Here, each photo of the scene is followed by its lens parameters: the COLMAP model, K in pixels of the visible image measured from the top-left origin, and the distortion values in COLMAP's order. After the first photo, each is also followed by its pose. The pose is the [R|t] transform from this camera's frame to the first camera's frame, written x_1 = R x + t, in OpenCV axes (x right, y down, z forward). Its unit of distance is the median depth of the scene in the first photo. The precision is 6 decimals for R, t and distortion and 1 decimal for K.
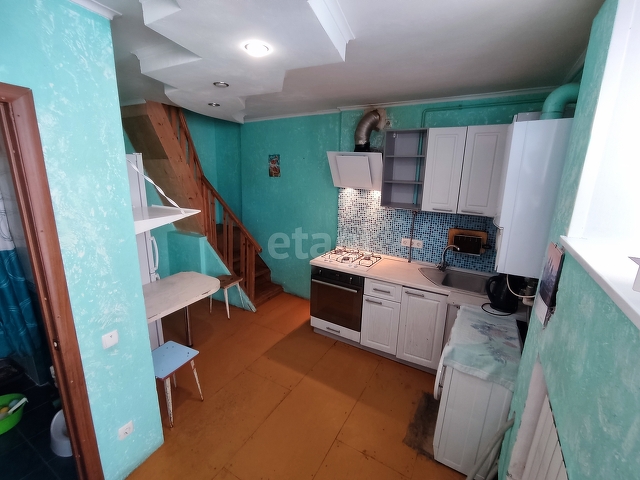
lens RADIAL K [[291.9, 0, 315.9], [0, 291.9, 238.2], [0, 0, 1]] dist [-0.049795, 0.028353]
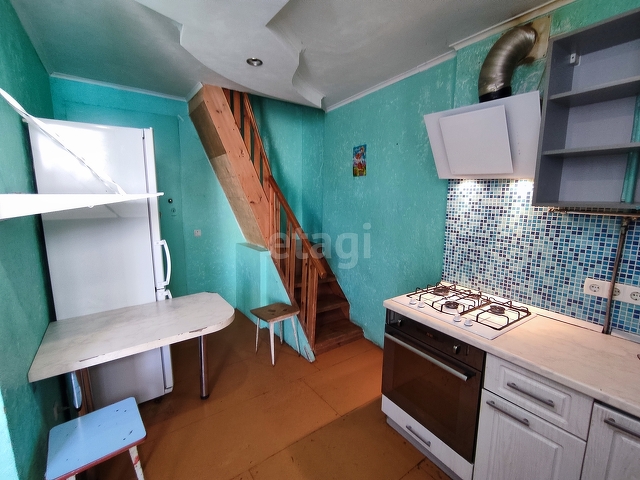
lens RADIAL K [[291.9, 0, 315.9], [0, 291.9, 238.2], [0, 0, 1]] dist [-0.049795, 0.028353]
pose [[0.909825, 0.049737, -0.412001, 0.085451], [-0.087180, 0.993545, -0.072578, 0.007606], [0.405732, 0.101952, 0.908288, 0.390523]]
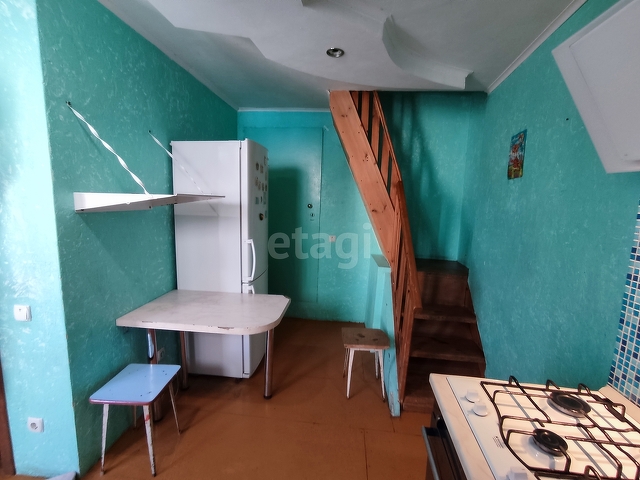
lens RADIAL K [[291.7, 0, 314.7], [0, 291.7, 237.9], [0, 0, 1]] dist [-0.038250, 0.019421]
pose [[0.399803, 0.110468, -0.909920, 0.218591], [-0.236364, 0.971562, 0.014097, -0.053277], [0.885601, 0.209436, 0.414544, 0.665240]]
